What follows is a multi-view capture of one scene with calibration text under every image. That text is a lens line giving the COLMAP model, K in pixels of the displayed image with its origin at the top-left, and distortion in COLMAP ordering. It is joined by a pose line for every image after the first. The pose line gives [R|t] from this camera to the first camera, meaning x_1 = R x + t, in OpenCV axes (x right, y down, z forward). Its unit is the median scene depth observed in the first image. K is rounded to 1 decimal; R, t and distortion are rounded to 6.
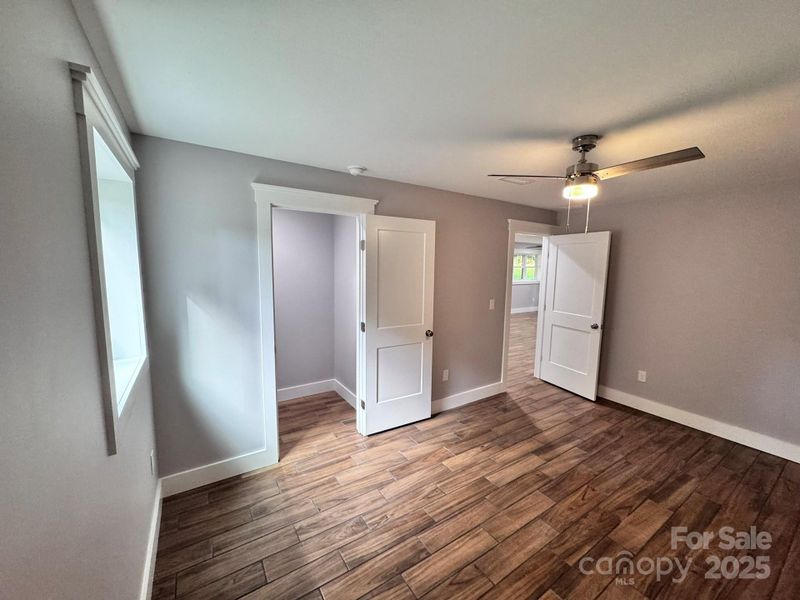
lens RADIAL K [[308.9, 0, 404.8], [0, 308.9, 297.0], [0, 0, 1]] dist [-0.005927, -0.000231]
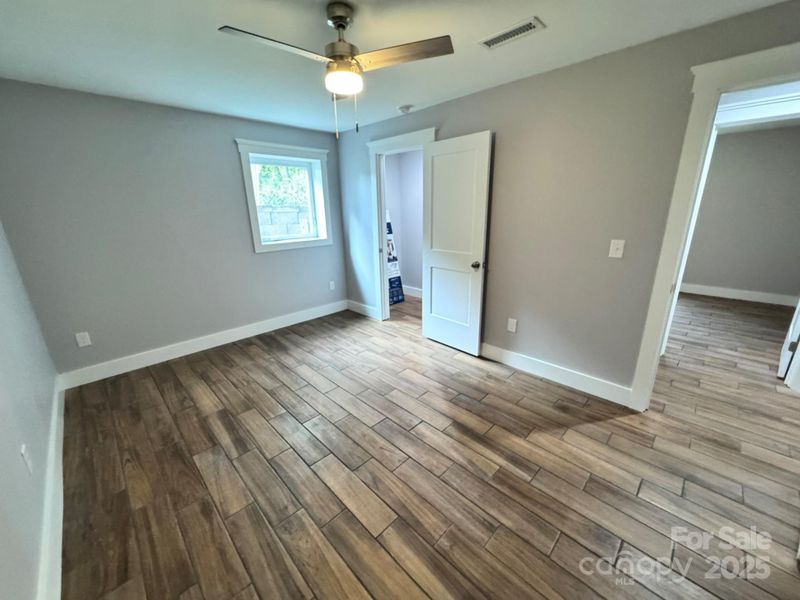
lens RADIAL K [[308.9, 0, 401.7], [0, 308.9, 296.2], [0, 0, 1]] dist [-0.005927, -0.000231]
pose [[0.228107, 0.250841, -0.940769, 1.055651], [-0.081751, 0.967765, 0.238217, 0.009142], [0.970198, 0.022570, 0.241260, 0.661174]]
